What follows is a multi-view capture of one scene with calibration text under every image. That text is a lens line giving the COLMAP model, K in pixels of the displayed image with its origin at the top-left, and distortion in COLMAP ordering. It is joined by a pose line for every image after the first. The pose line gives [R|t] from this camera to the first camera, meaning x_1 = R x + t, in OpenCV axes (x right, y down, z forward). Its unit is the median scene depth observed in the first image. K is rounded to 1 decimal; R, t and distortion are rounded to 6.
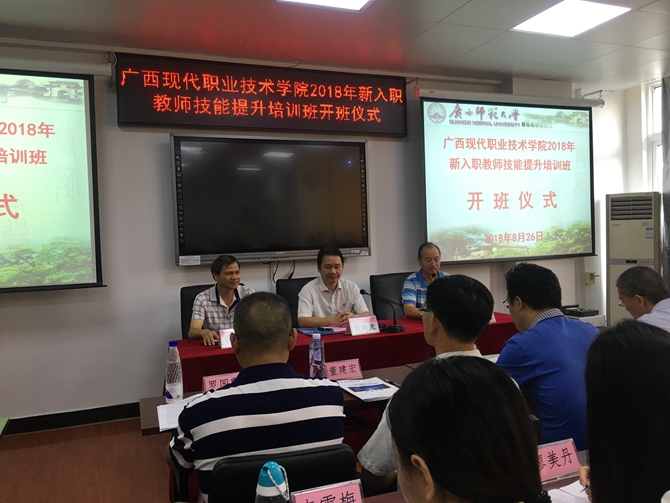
lens RADIAL K [[566.9, 0, 345.3], [0, 566.9, 249.6], [0, 0, 1]] dist [0.060976, -0.024879]
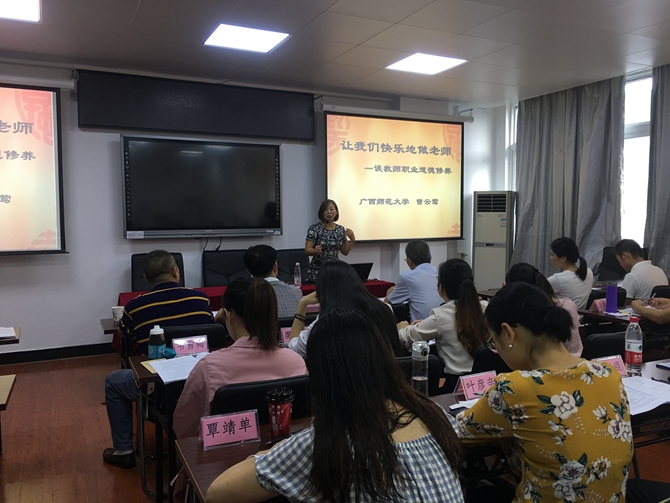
lens RADIAL K [[566.9, 0, 341.8], [0, 566.9, 248.6], [0, 0, 1]] dist [0.060976, -0.024879]
pose [[0.995761, 0.022420, 0.089206, 0.062262], [-0.025056, 0.999278, 0.028544, 0.001781], [-0.088502, -0.030658, 0.995604, -0.264739]]
